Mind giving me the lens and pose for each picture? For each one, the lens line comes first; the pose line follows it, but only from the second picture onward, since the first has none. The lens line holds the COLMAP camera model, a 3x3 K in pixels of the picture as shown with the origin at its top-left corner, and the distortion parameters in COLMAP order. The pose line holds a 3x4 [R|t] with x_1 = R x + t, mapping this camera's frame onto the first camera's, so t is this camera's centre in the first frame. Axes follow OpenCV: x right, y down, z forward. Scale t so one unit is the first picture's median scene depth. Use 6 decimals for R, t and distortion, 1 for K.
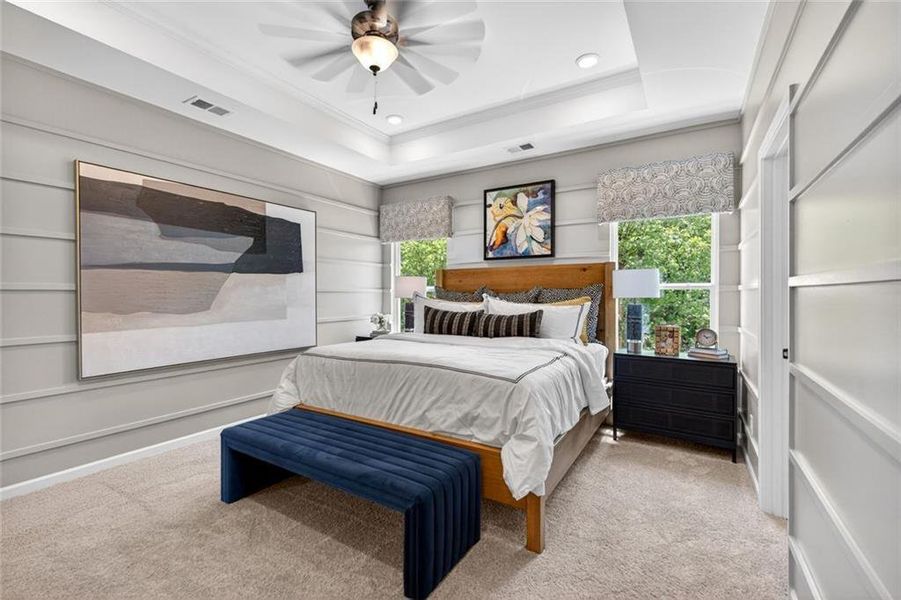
lens RADIAL K [[400.4, 0, 443.3], [0, 400.4, 294.5], [0, 0, 1]] dist [0.007958, -0.001507]
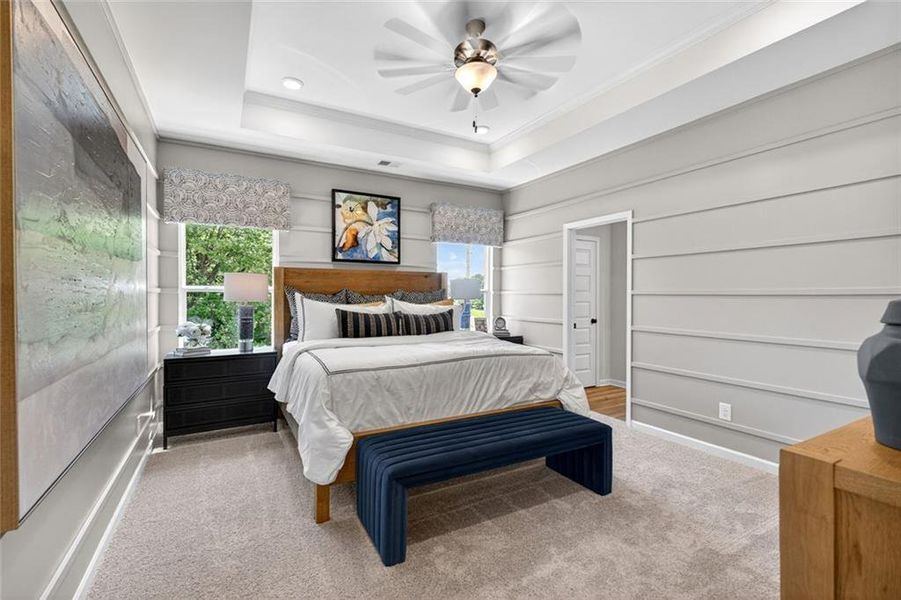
lens RADIAL K [[400.4, 0, 448.3], [0, 400.4, 300.9], [0, 0, 1]] dist [0.007958, -0.001507]
pose [[0.476819, -0.012372, 0.878914, -0.684679], [-0.005346, 0.999842, 0.016975, -0.006954], [-0.878985, -0.012793, 0.476677, 0.315972]]
